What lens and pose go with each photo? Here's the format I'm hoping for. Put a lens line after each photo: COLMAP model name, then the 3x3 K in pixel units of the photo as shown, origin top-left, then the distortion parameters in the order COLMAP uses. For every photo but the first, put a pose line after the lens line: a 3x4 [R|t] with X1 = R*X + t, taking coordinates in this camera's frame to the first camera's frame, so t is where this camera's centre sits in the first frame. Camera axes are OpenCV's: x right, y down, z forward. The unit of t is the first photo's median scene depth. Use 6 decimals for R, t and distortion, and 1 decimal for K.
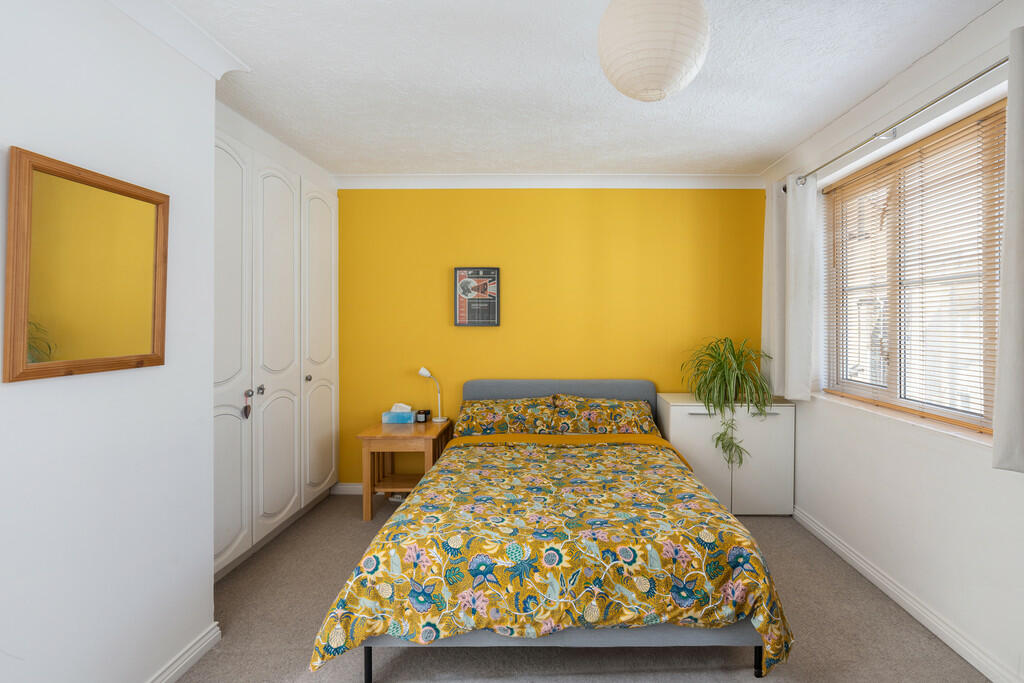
lens RADIAL K [[481.4, 0, 511.4], [0, 481.4, 323.4], [0, 0, 1]] dist [-0.012200, 0.000168]
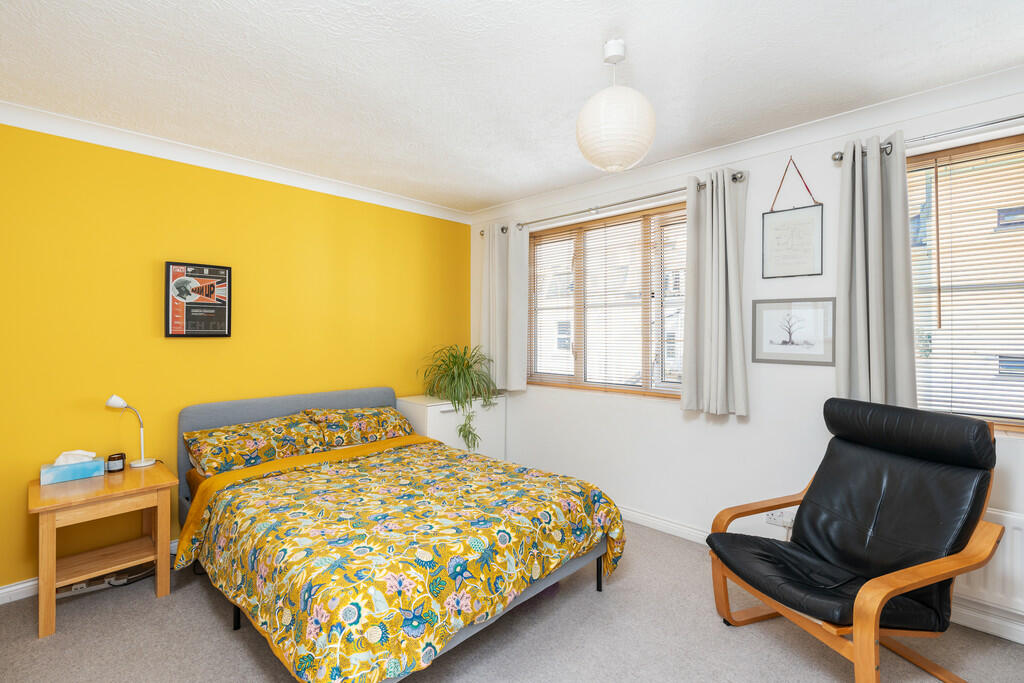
lens RADIAL K [[466.1, 0, 516.8], [0, 466.1, 334.3], [0, 0, 1]] dist [-0.007240, 0.000637]
pose [[0.687898, -0.002603, 0.725803, -0.620921], [0.002739, 0.999996, 0.000990, 0.002926], [-0.725802, 0.001307, 0.687902, 0.193633]]
